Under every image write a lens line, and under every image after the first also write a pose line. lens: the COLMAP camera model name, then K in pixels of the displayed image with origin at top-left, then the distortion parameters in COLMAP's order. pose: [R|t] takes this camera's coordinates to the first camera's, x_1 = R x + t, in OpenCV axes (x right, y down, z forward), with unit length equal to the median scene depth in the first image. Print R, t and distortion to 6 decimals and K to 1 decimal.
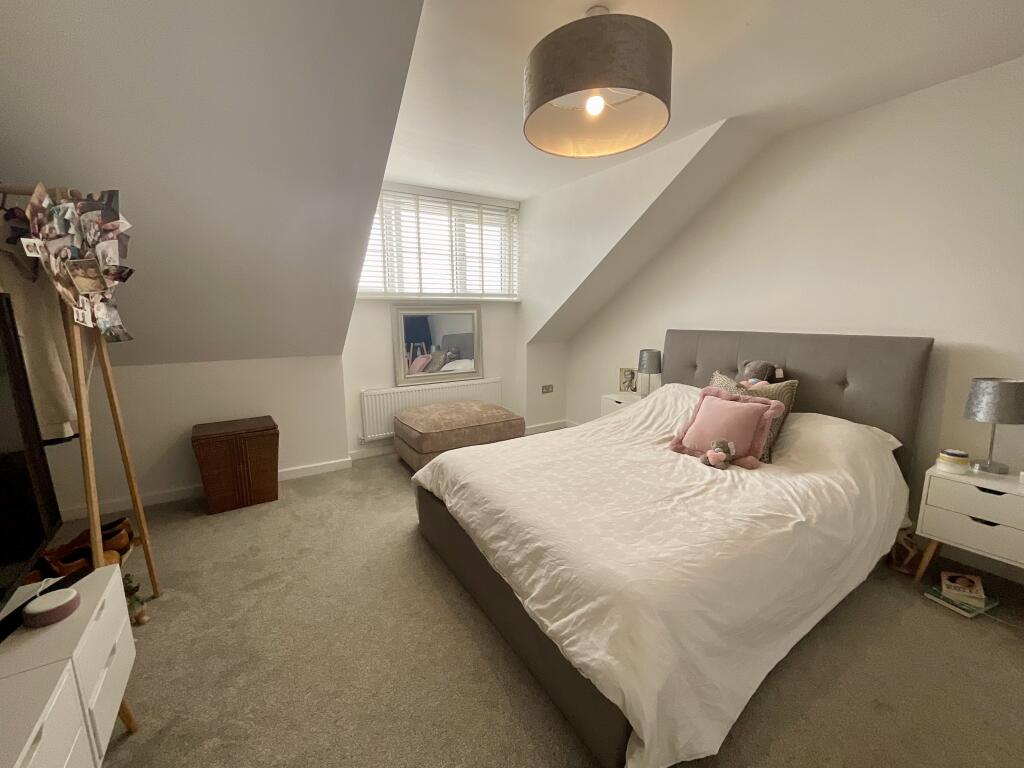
lens RADIAL K [[413.4, 0, 511.4], [0, 413.4, 384.9], [0, 0, 1]] dist [-0.002286, -0.000729]
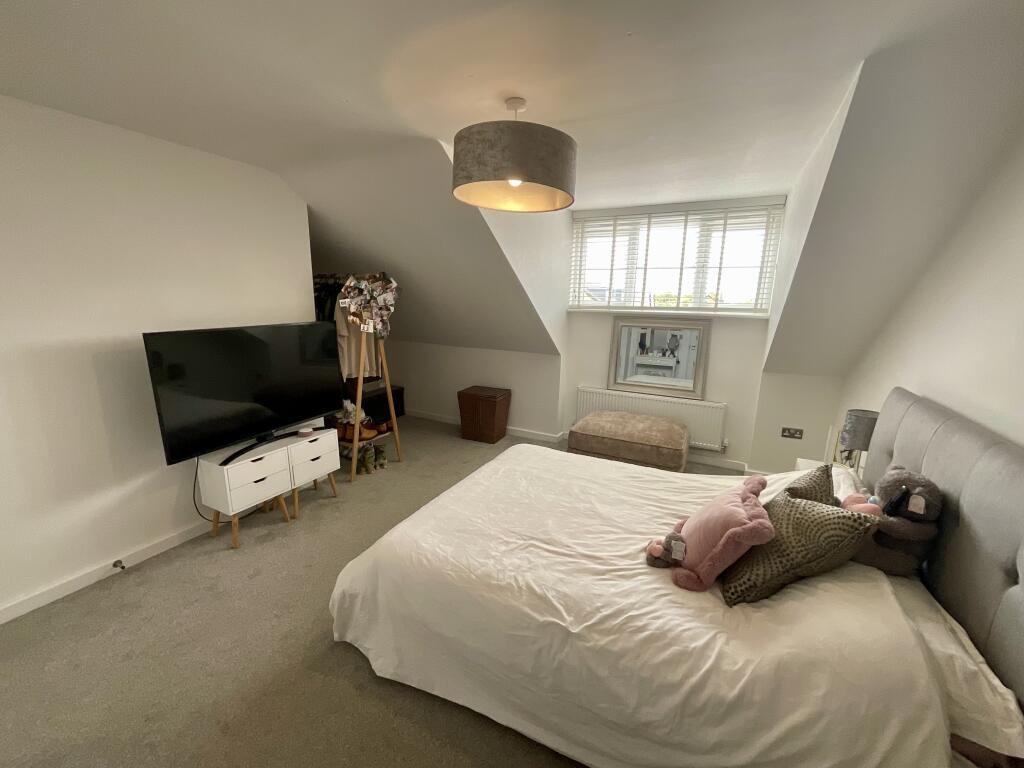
lens RADIAL K [[413.4, 0, 511.9], [0, 413.4, 386.2], [0, 0, 1]] dist [-0.002286, -0.000729]
pose [[0.510806, 0.198129, -0.836554, 1.100113], [-0.165355, 0.977554, 0.130556, -0.221626], [0.843644, 0.071640, 0.532102, 0.358876]]
